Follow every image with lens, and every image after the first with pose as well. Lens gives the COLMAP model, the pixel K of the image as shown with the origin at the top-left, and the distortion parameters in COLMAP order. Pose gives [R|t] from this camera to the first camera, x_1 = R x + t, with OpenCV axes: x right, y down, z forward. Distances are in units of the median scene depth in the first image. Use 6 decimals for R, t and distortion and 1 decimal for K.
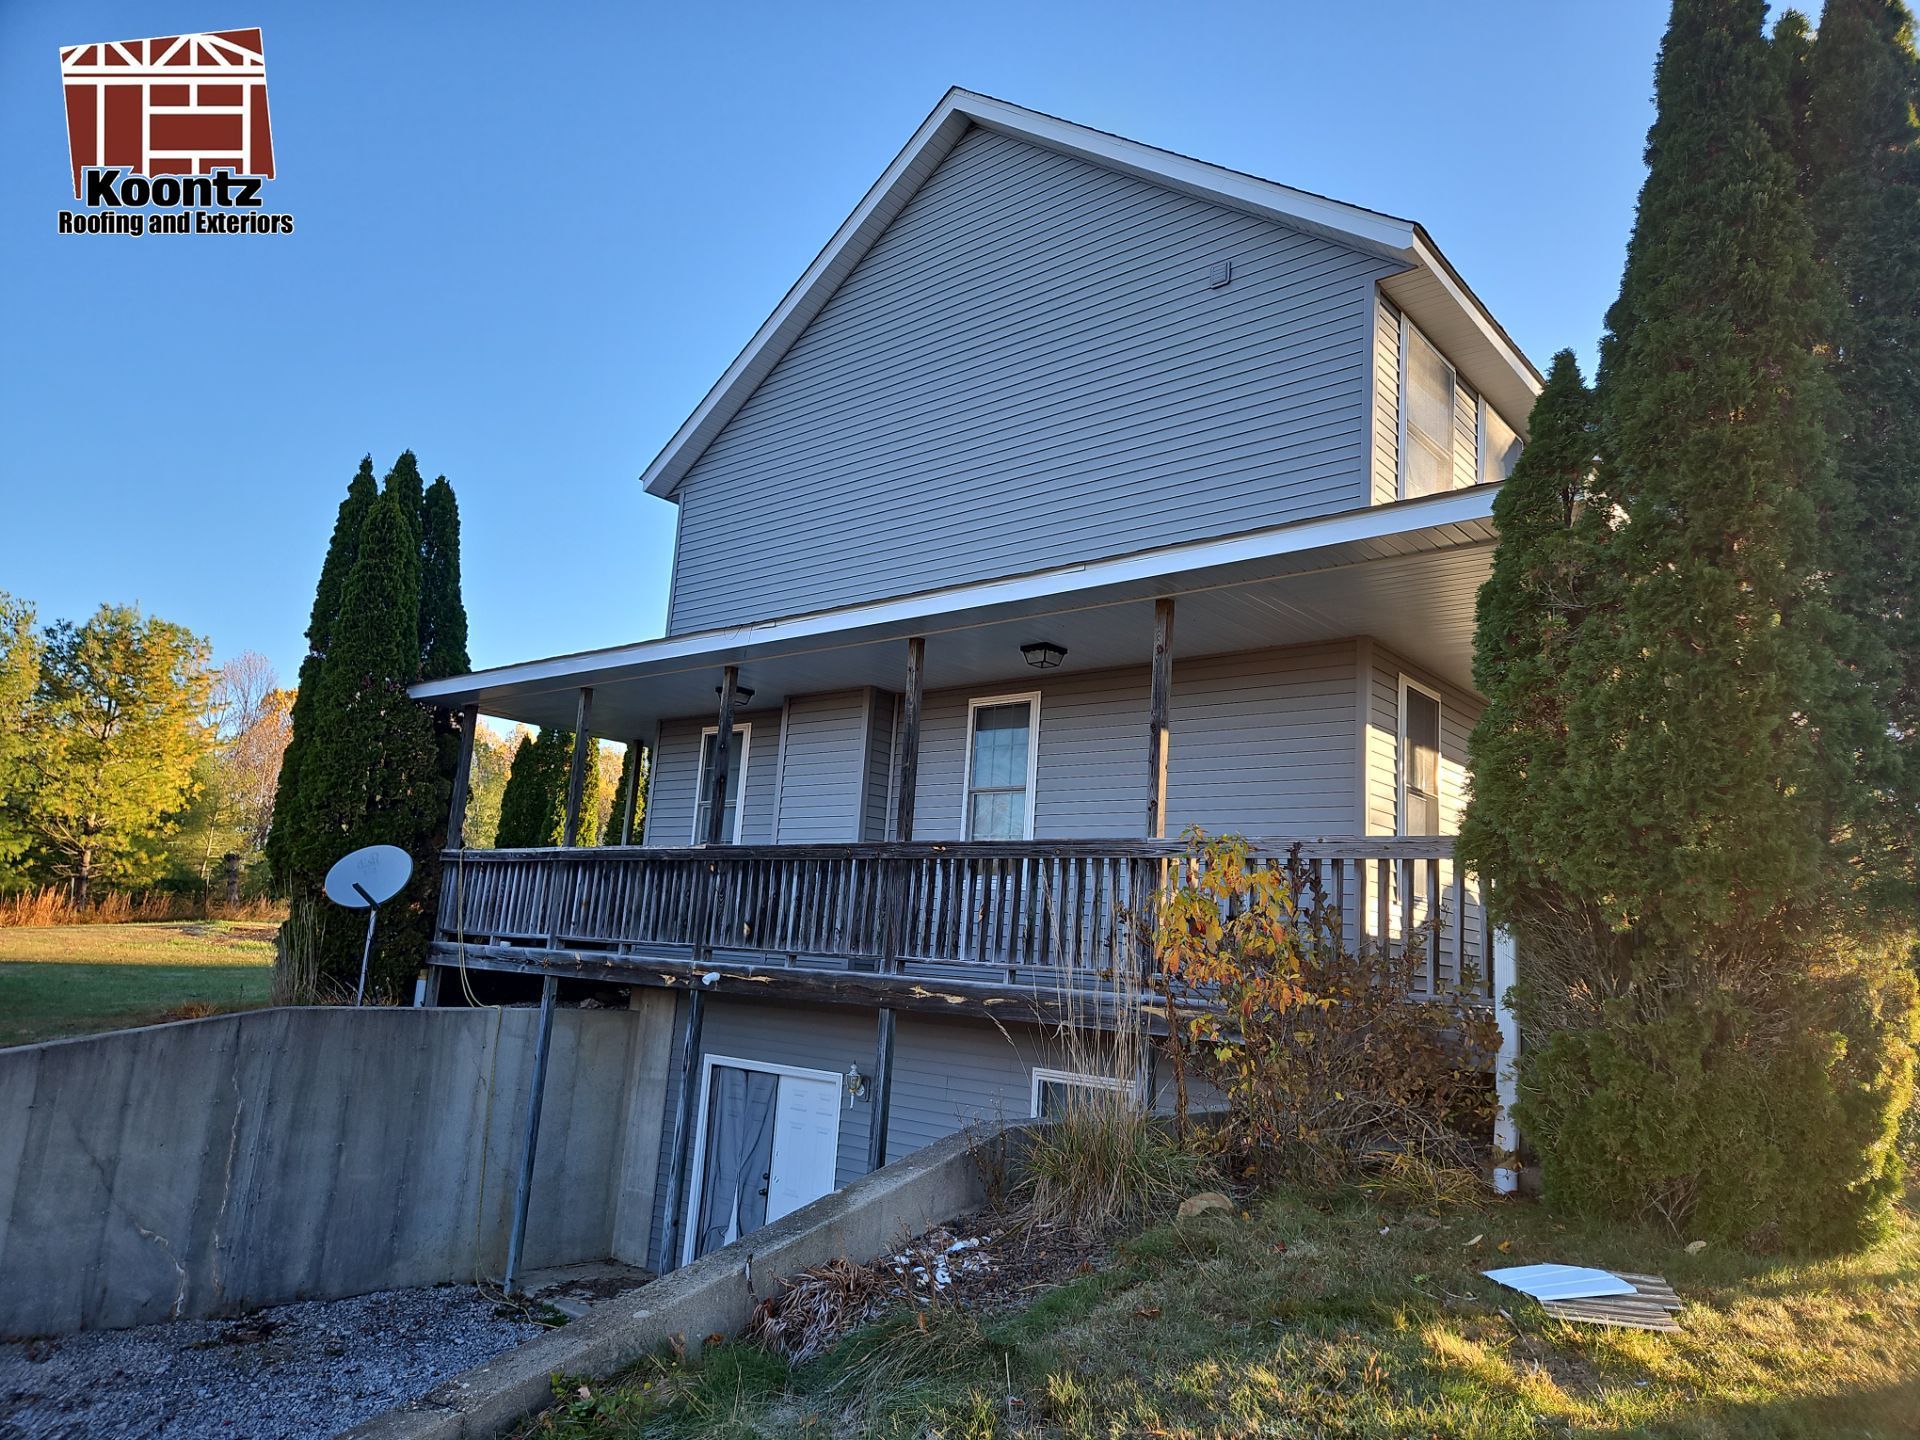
lens RADIAL K [[1273.5, 0, 972.3], [0, 1273.5, 724.4], [0, 0, 1]] dist [0.034743, -0.001091]
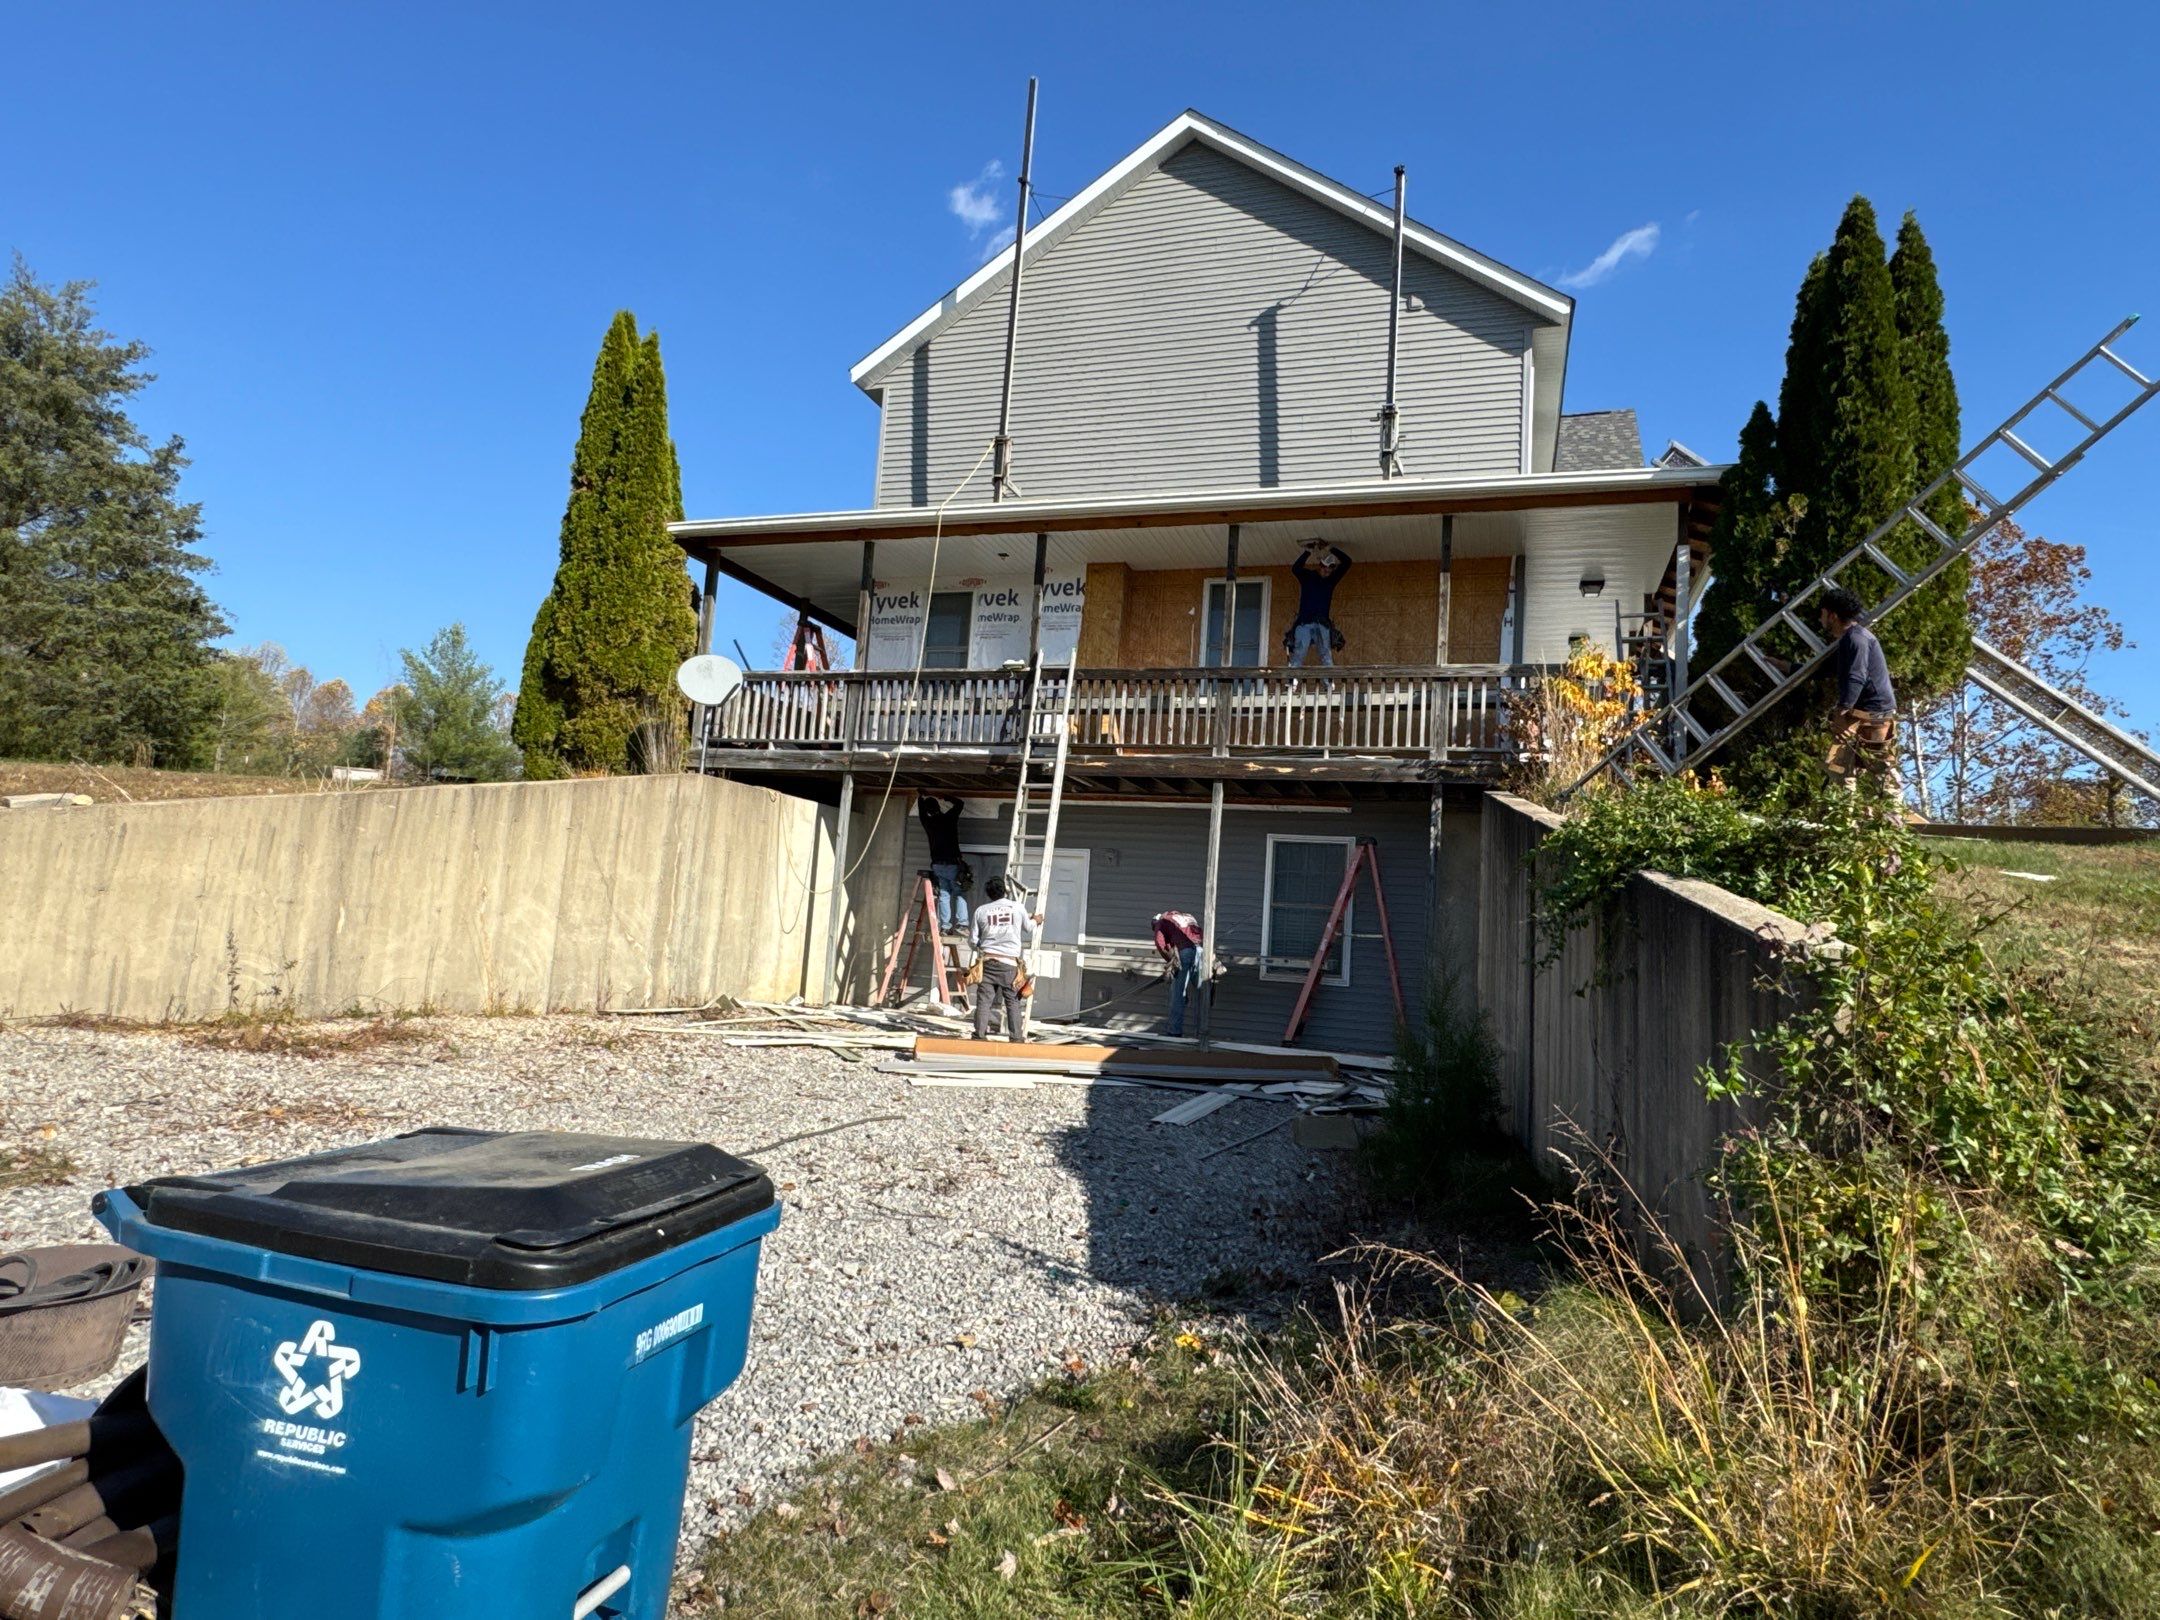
lens RADIAL K [[1215.2, 0, 1086.9], [0, 1215.2, 806.9], [0, 0, 1]] dist [0.004624, 0.000820]
pose [[0.931217, 0.036477, 0.362635, -0.624845], [-0.074329, 0.993075, 0.090980, 0.122141], [-0.356805, -0.111676, 0.927480, -0.208889]]
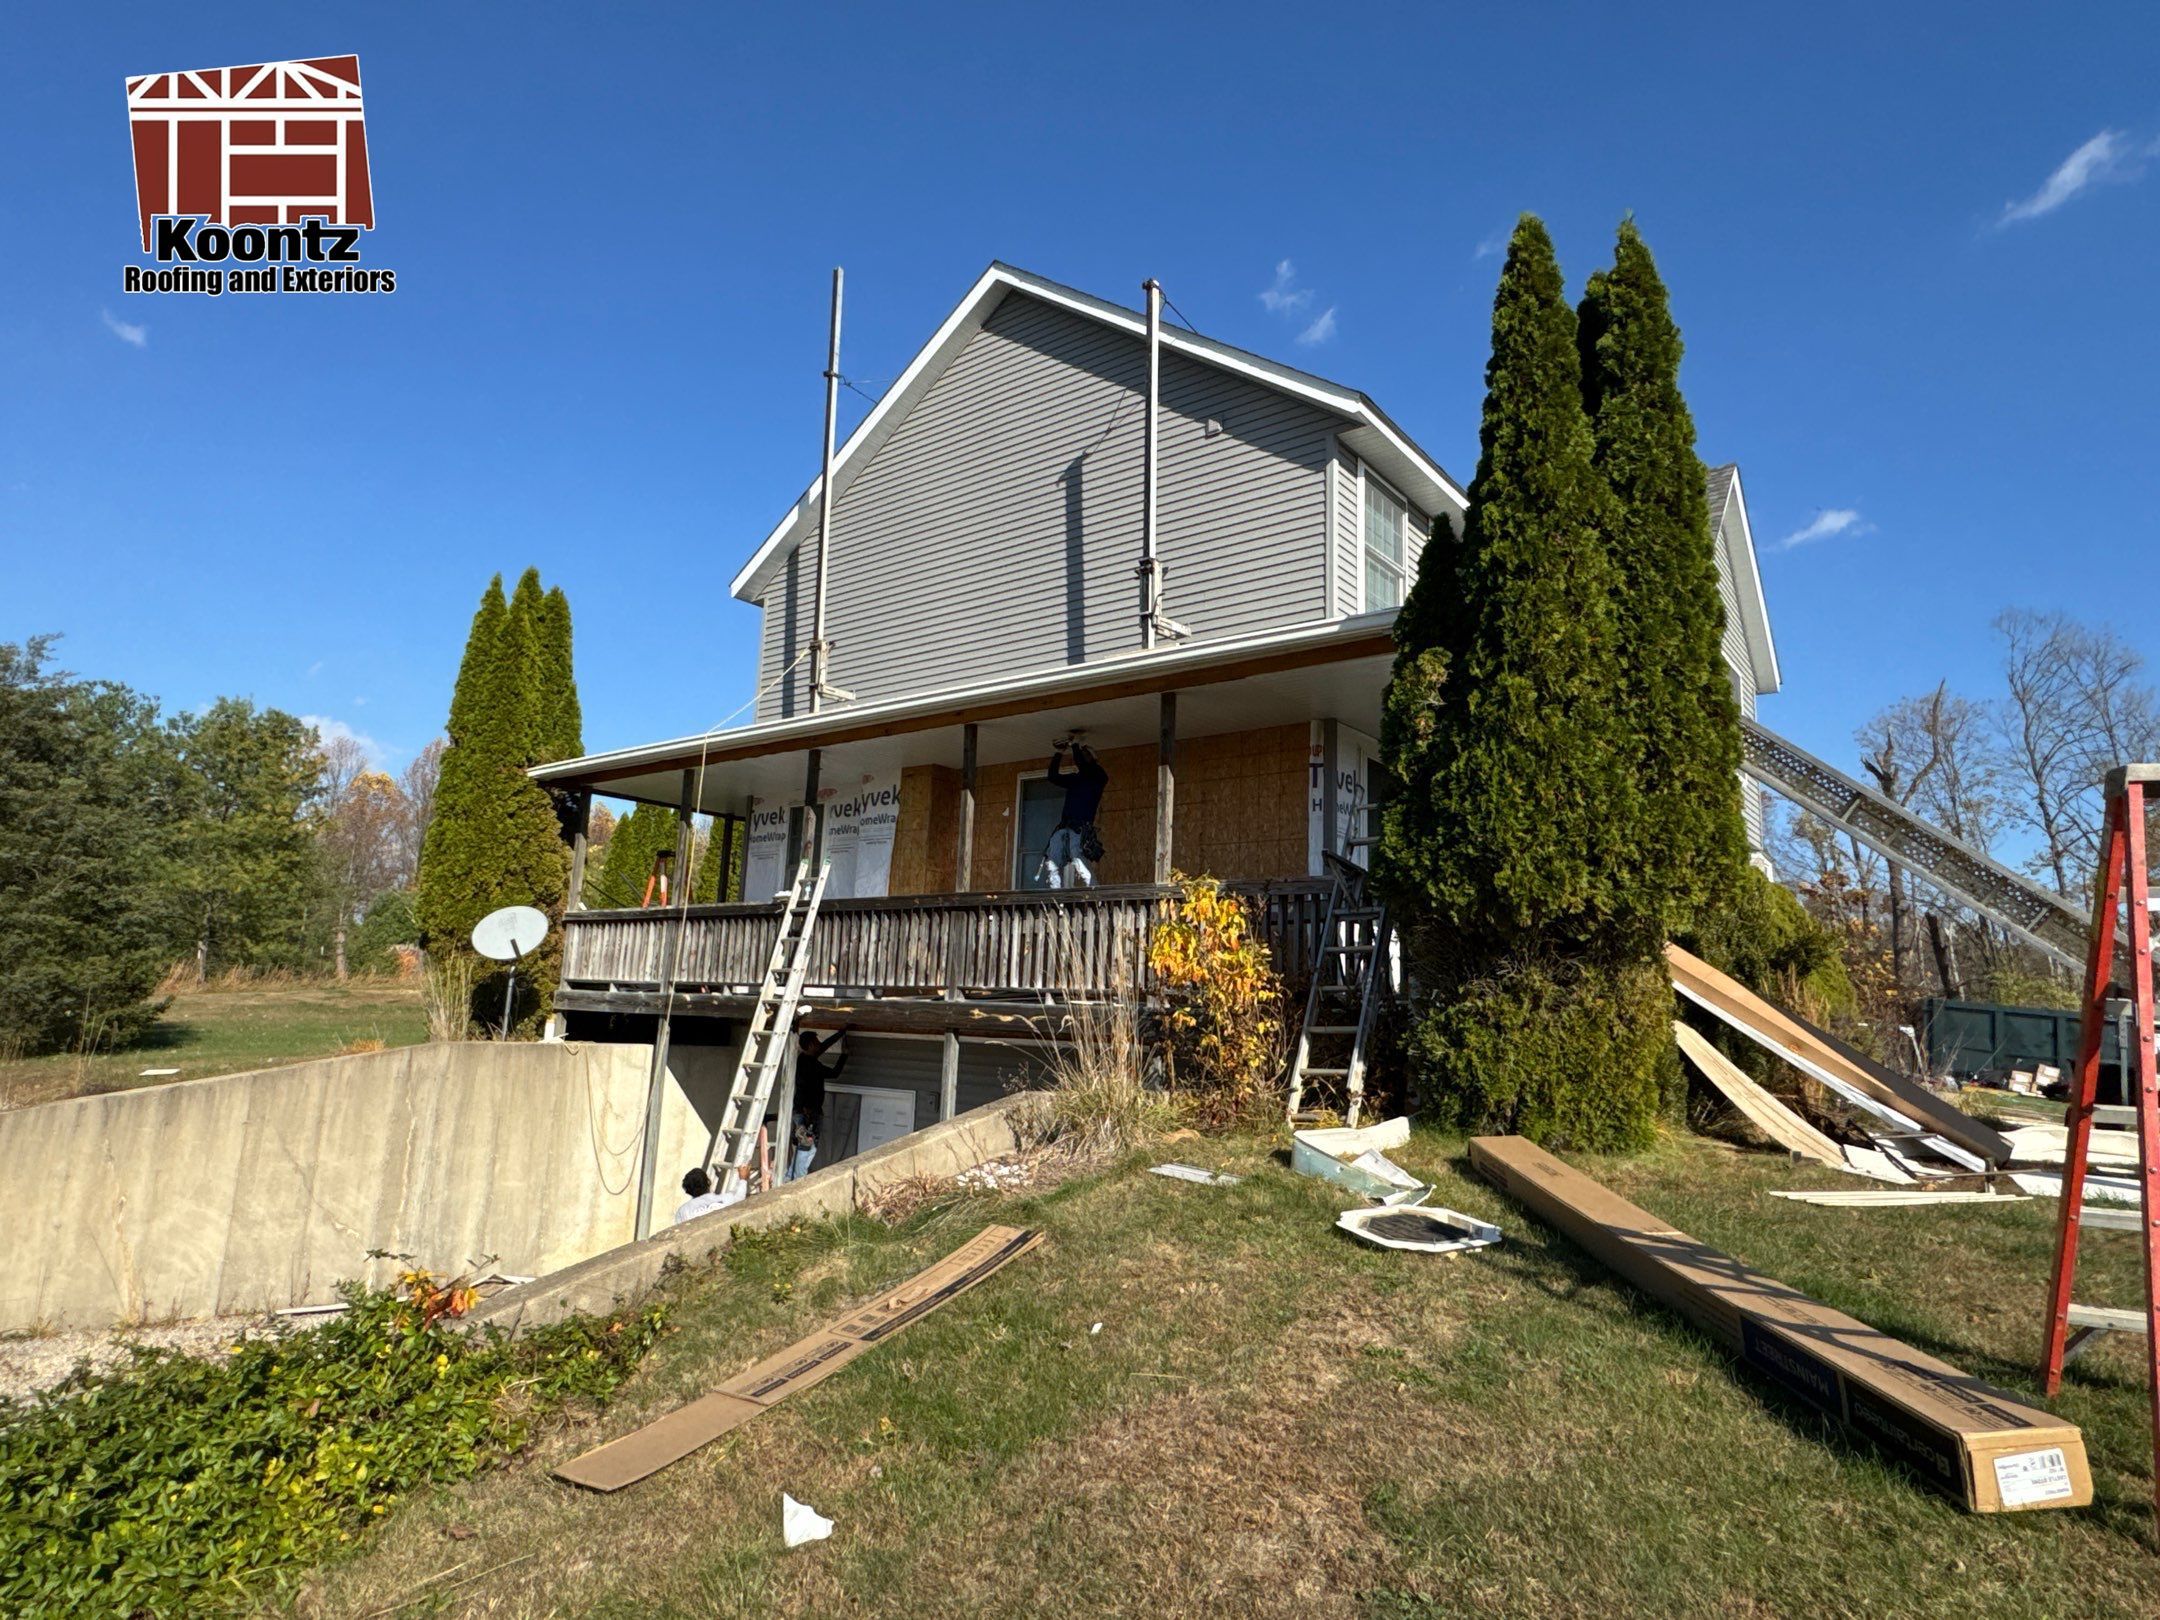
lens RADIAL K [[1215.2, 0, 1079.4], [0, 1215.2, 816.5], [0, 0, 1]] dist [0.004624, 0.000820]
pose [[0.998958, -0.017021, 0.042353, 0.008167], [0.016283, 0.999710, 0.017722, 0.000726], [-0.042643, -0.017013, 0.998946, -0.149233]]
